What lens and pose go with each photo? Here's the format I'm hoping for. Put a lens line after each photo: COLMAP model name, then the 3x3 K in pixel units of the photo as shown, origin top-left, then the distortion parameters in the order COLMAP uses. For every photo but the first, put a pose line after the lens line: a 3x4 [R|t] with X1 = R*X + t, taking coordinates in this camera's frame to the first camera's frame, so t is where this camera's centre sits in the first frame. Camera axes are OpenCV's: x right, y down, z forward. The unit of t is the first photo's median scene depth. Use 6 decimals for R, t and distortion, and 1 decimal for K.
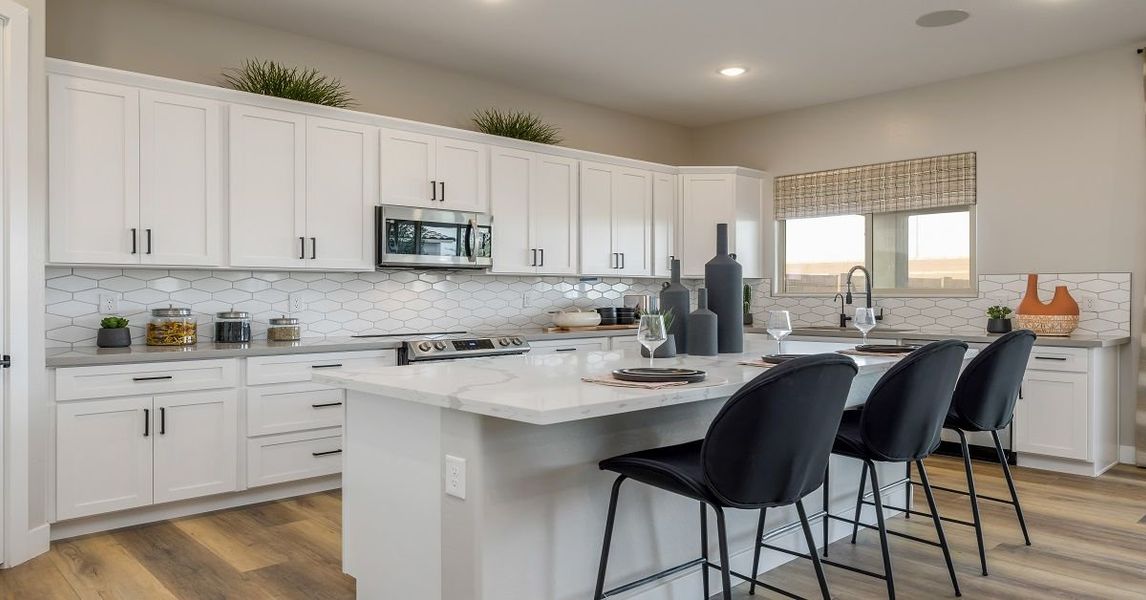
lens RADIAL K [[770.5, 0, 573.5], [0, 770.5, 290.7], [0, 0, 1]] dist [-0.006558, -0.001038]
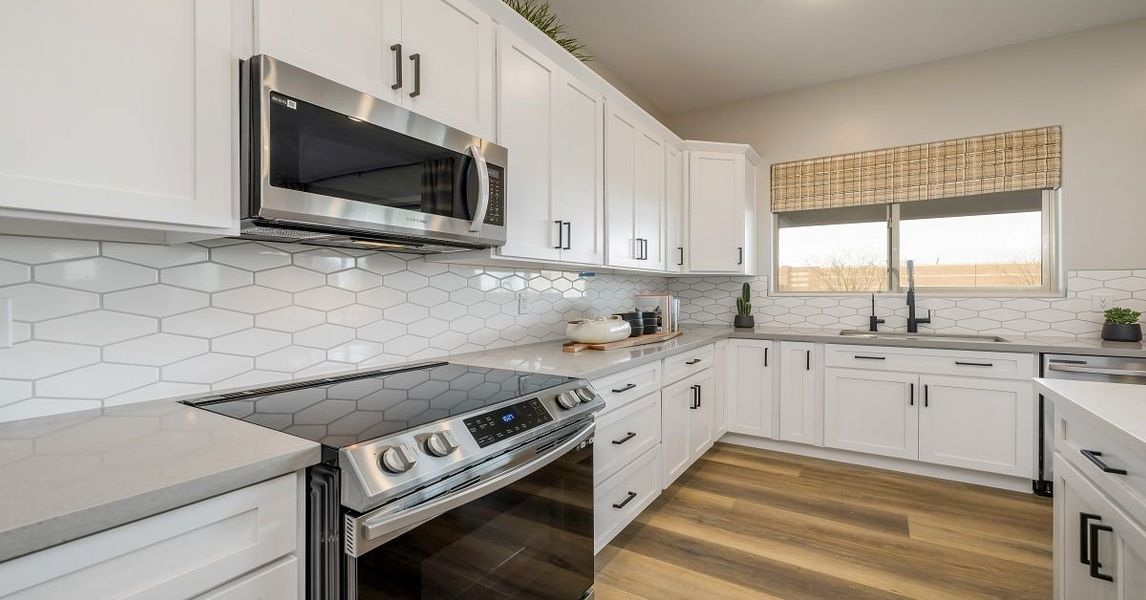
lens RADIAL K [[485.8, 0, 574.0], [0, 485.8, 292.2], [0, 0, 1]] dist [0.007975, -0.000285]
pose [[0.967115, -0.001332, 0.254334, -0.150760], [0.000209, 0.999990, 0.004444, 0.000890], [-0.254338, -0.004244, 0.967106, 0.681393]]
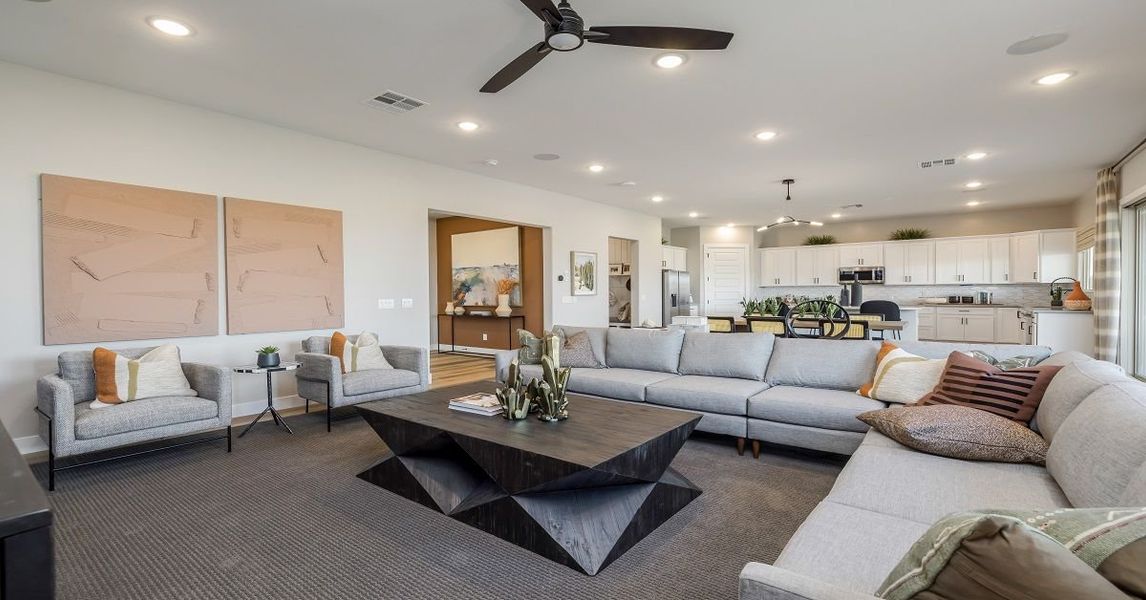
lens RADIAL K [[483.7, 0, 549.2], [0, 483.7, 299.1], [0, 0, 1]] dist [0.003143, 0.000247]
pose [[0.096056, 0.011562, -0.995309, 1.803021], [0.009218, 0.999879, 0.012505, -0.002037], [0.995333, -0.010376, 0.095937, -0.576997]]
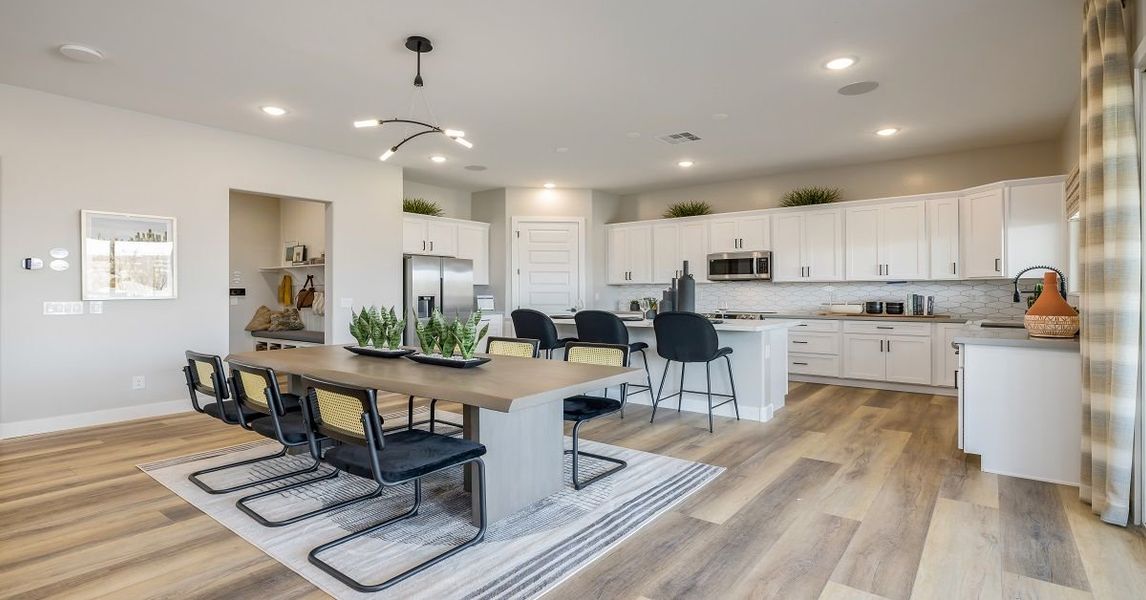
lens RADIAL K [[544.1, 0, 557.1], [0, 544.1, 291.8], [0, 0, 1]] dist [-0.001826, 0.000244]
pose [[0.131598, -0.002377, -0.991300, 1.188252], [0.005519, 0.999983, -0.001665, 0.000963], [0.991288, -0.005251, 0.131609, 0.315790]]
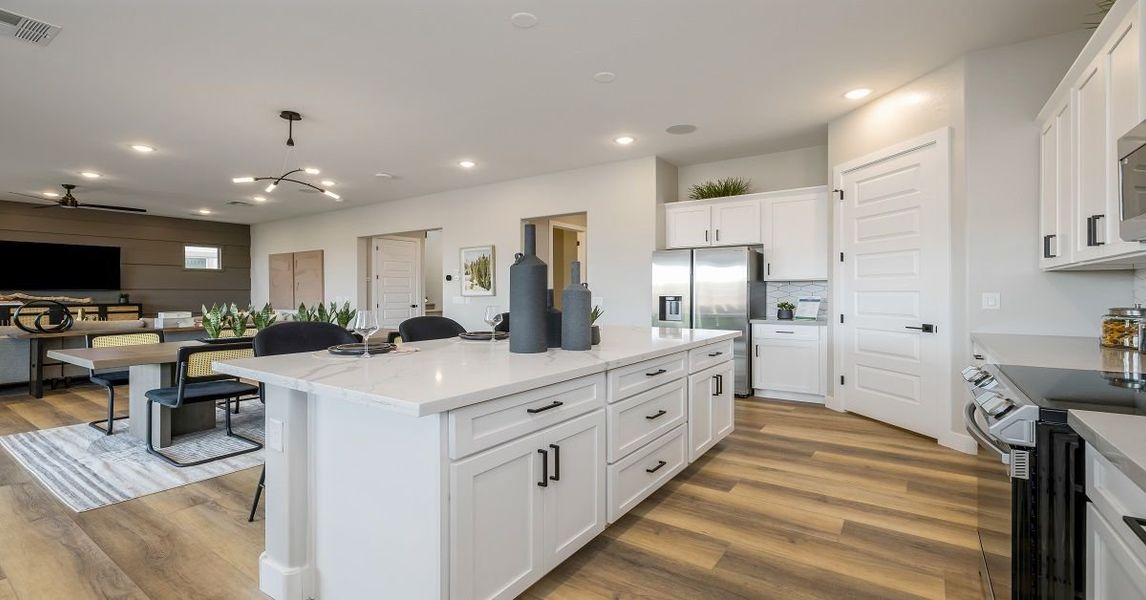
lens RADIAL K [[469.3, 0, 554.8], [0, 469.3, 296.5], [0, 0, 1]] dist [0.001316, 0.000299]
pose [[-0.975818, 0.003796, -0.218550, 0.216032], [0.002870, 0.999986, 0.004555, 0.003551], [0.218565, 0.003817, -0.975815, 1.146340]]
